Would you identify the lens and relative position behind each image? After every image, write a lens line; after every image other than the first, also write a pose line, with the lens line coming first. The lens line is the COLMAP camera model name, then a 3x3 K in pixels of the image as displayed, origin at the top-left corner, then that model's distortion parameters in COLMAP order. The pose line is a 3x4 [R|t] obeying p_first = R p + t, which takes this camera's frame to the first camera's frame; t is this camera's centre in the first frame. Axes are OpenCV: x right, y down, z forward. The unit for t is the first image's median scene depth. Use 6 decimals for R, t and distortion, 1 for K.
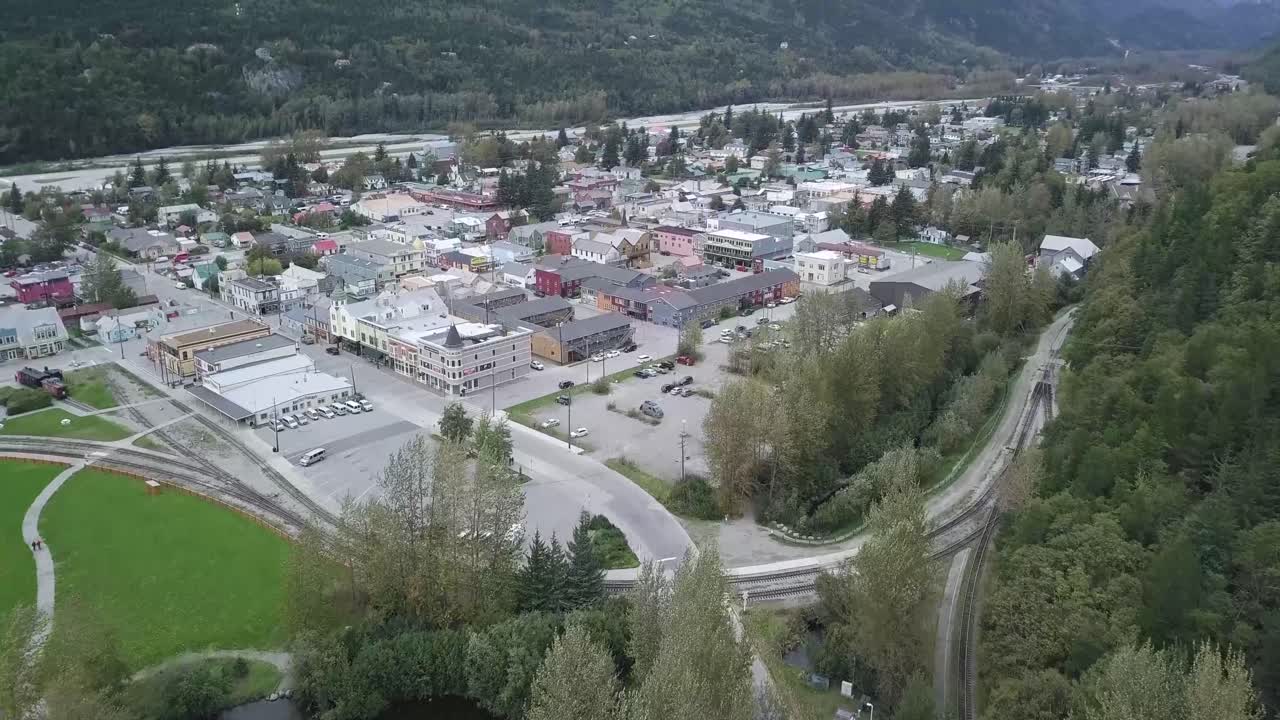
lens RADIAL K [[1012.4, 0, 640.0], [0, 1012.4, 360.0], [0, 0, 1]] dist [0.051961, -0.087302]
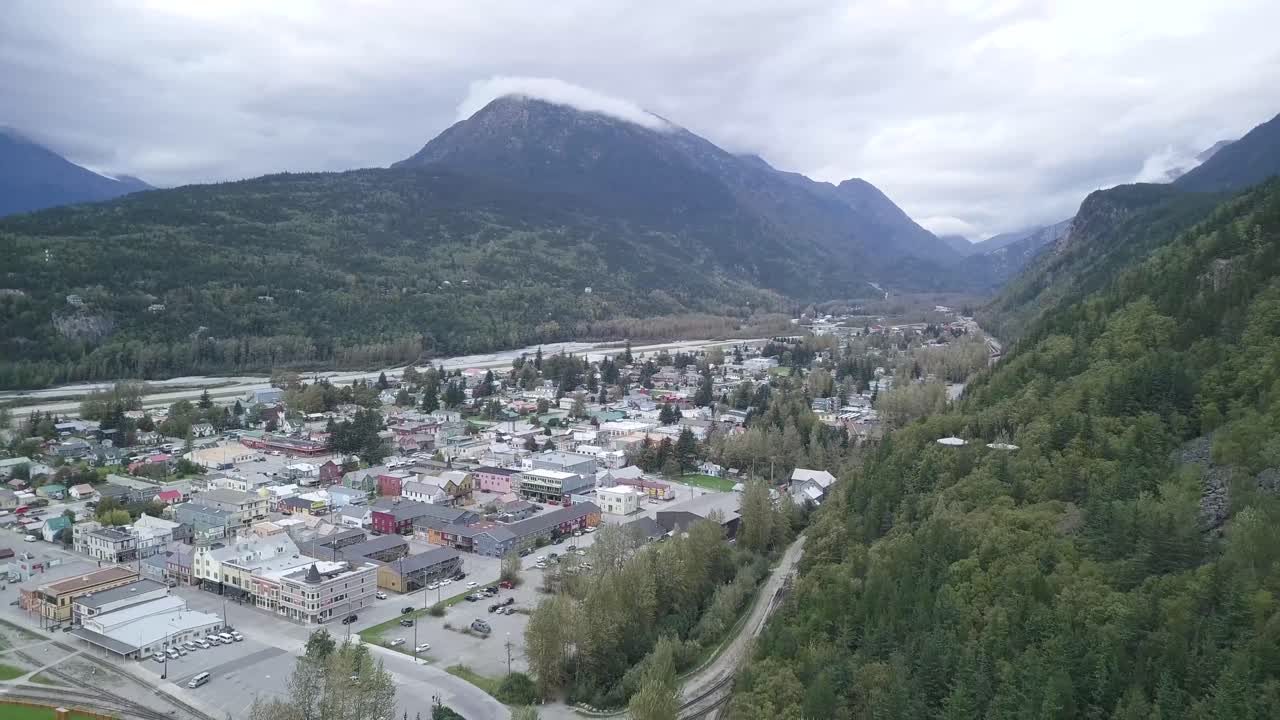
lens RADIAL K [[1012.4, 0, 640.0], [0, 1012.4, 360.0], [0, 0, 1]] dist [0.051961, -0.087302]
pose [[0.983031, -0.007677, 0.183281, -0.013238], [0.047674, 0.975485, -0.214839, 0.004700], [-0.177138, 0.219931, 0.959298, -0.171315]]
